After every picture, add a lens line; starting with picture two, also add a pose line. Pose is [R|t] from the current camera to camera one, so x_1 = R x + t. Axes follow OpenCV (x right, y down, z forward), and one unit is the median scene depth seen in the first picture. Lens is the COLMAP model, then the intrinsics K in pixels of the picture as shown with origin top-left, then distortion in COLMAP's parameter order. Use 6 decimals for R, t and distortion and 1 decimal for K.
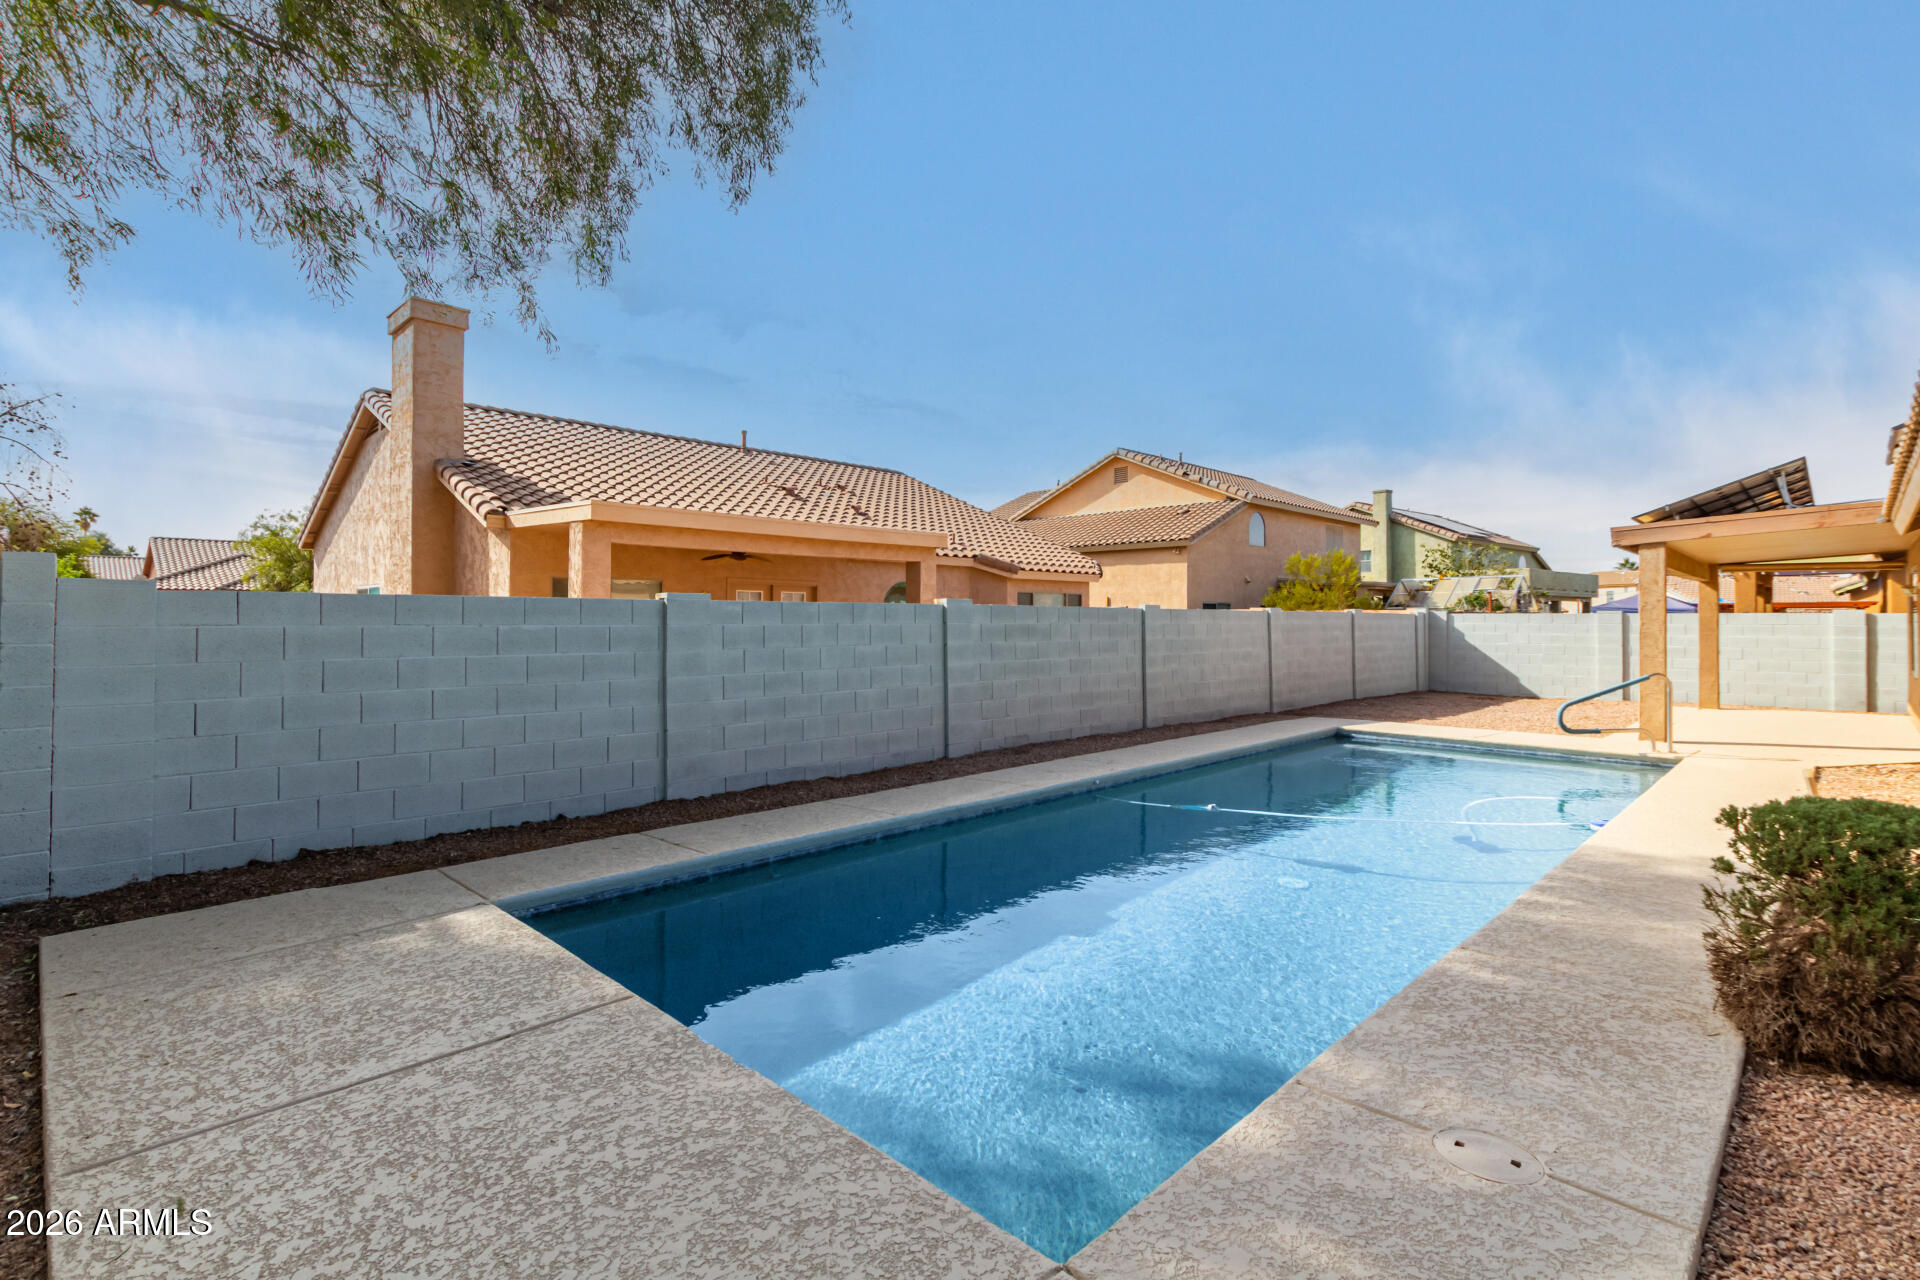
lens RADIAL K [[913.1, 0, 959.5], [0, 913.1, 614.0], [0, 0, 1]] dist [0.007030, -0.000030]
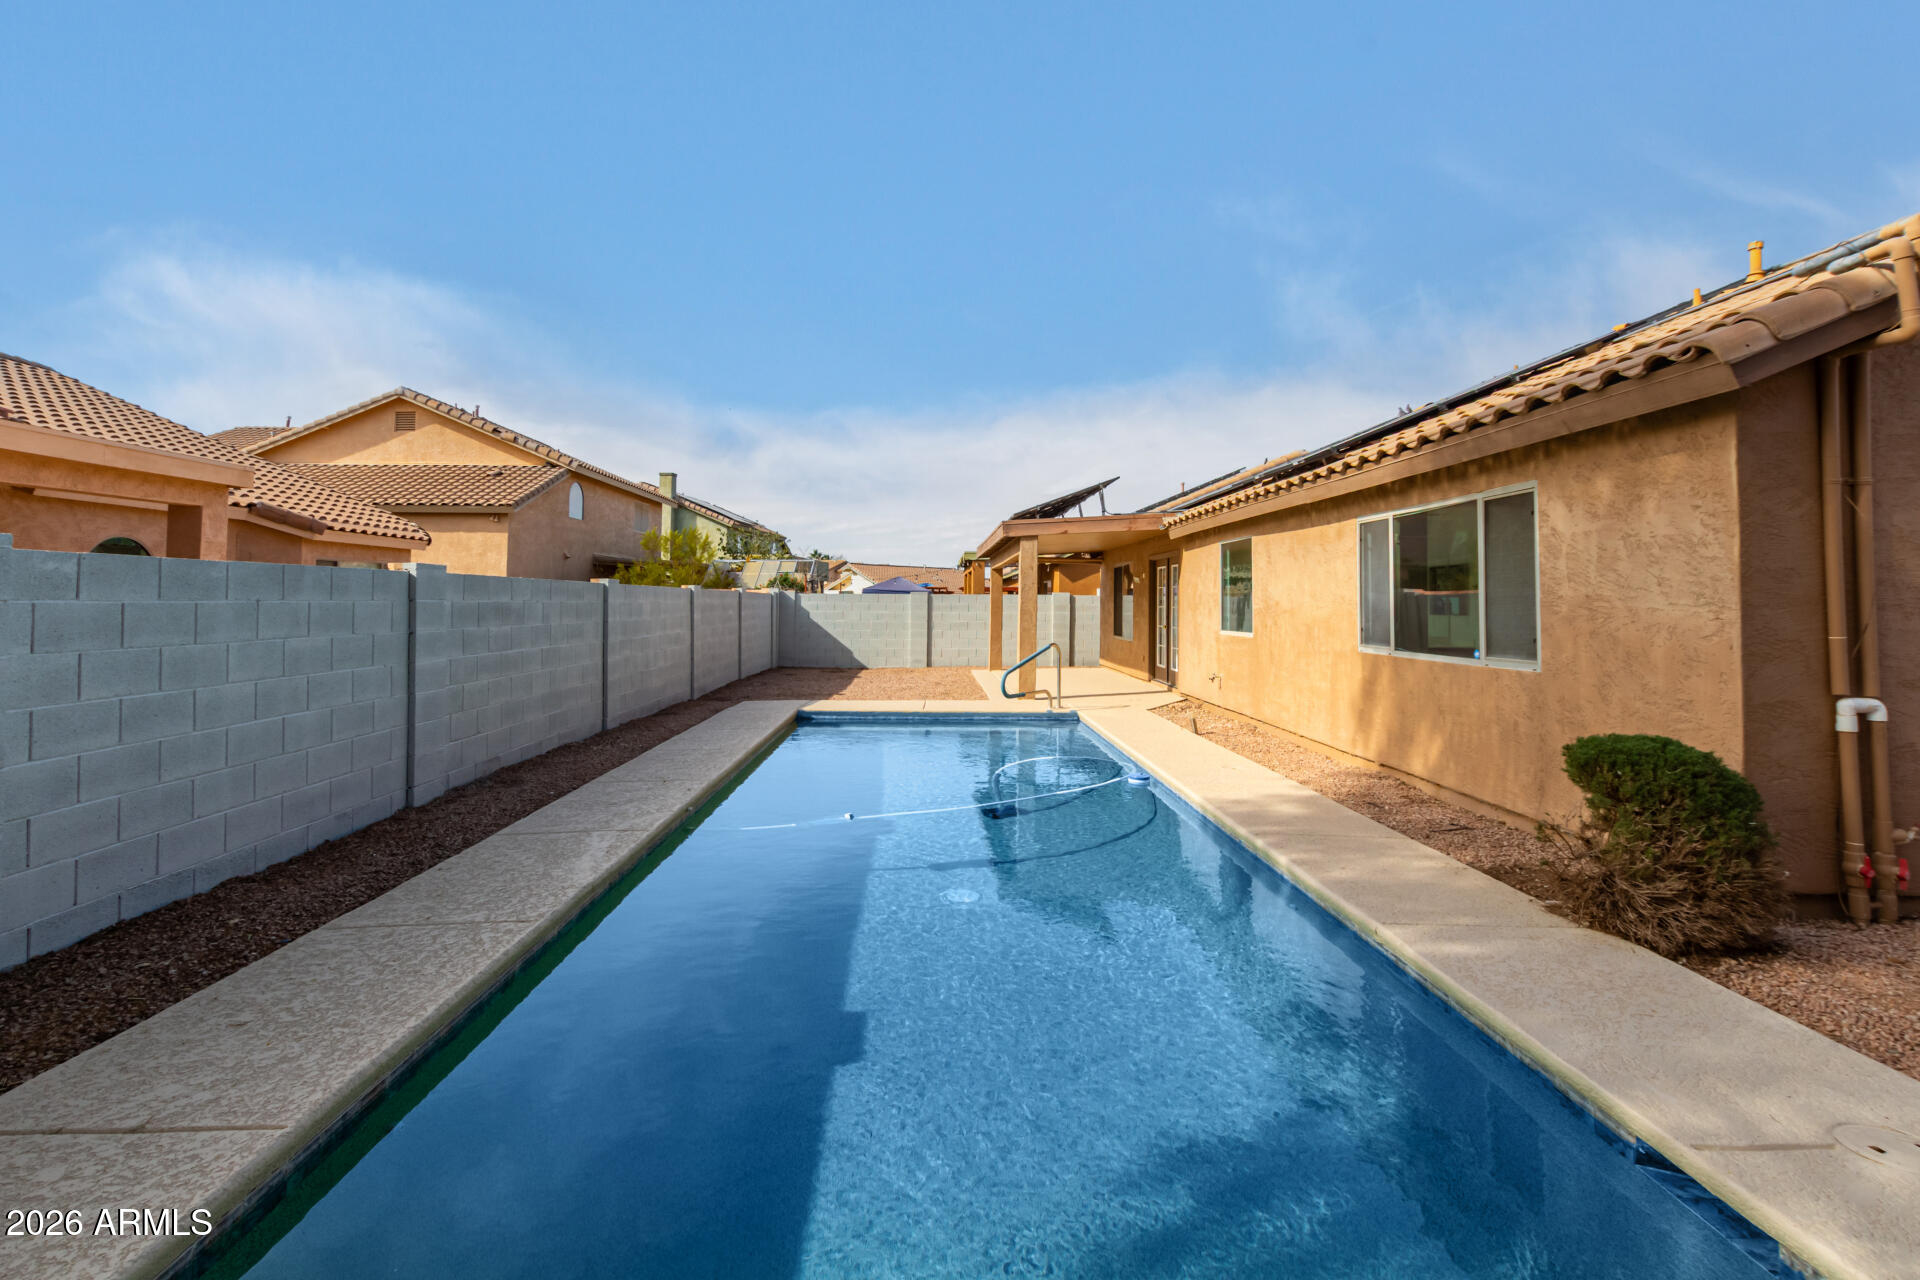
lens RADIAL K [[915.3, 0, 949.2], [0, 915.3, 568.9], [0, 0, 1]] dist [0.007543, -0.000365]
pose [[0.702739, 0.027282, 0.710925, -0.104974], [-0.007724, 0.999498, -0.030721, 0.002349], [-0.711406, 0.016098, 0.702597, 0.130434]]
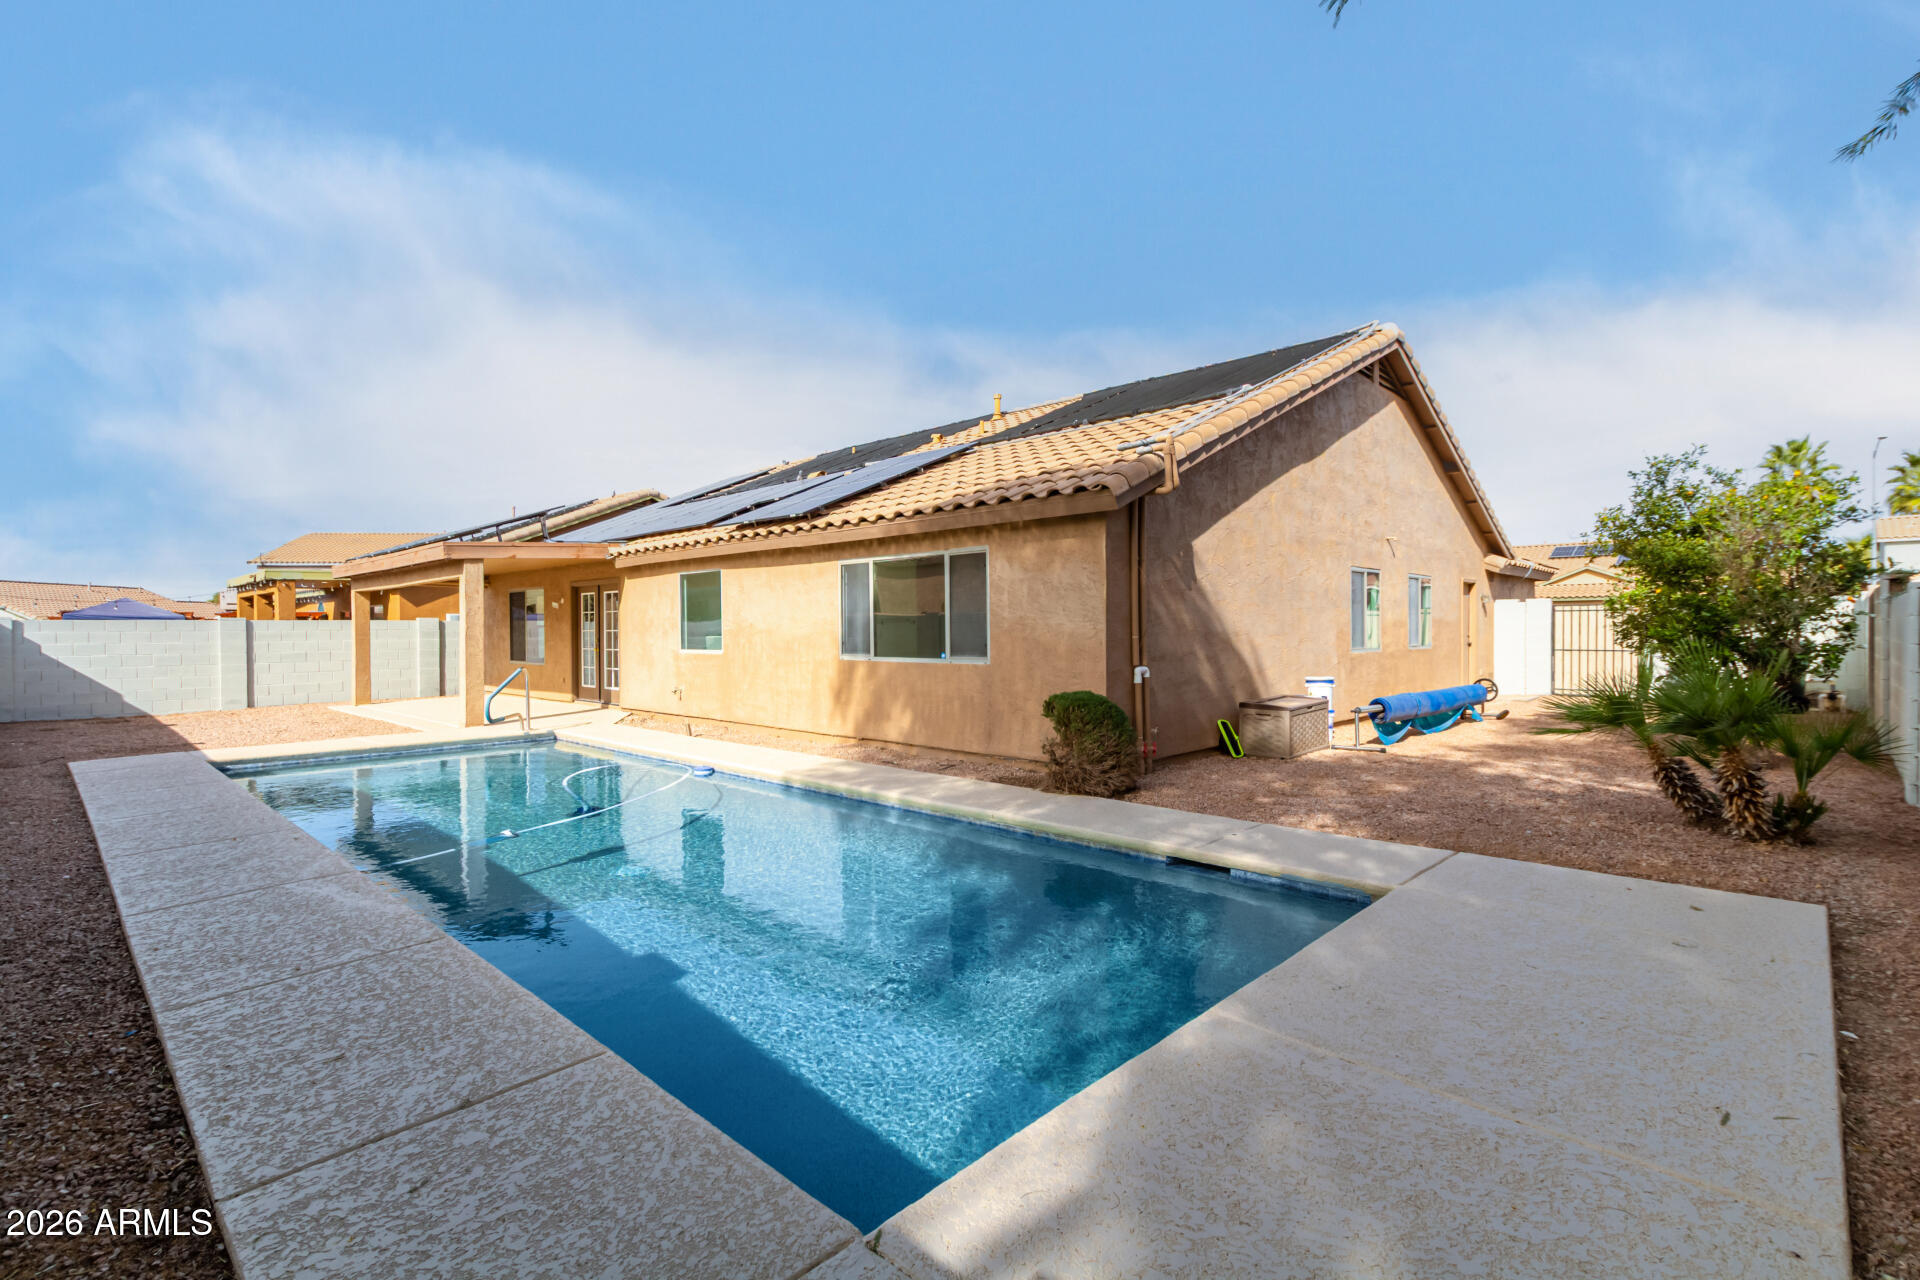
lens RADIAL K [[874.3, 0, 960.0], [0, 874.3, 640.0], [0, 0, 1]] dist [0.002912, 0.000073]
pose [[-0.013643, -0.016836, 0.999765, -0.223340], [0.000849, 0.999858, 0.016849, 0.004821], [-0.999907, 0.001078, -0.013627, 0.229471]]
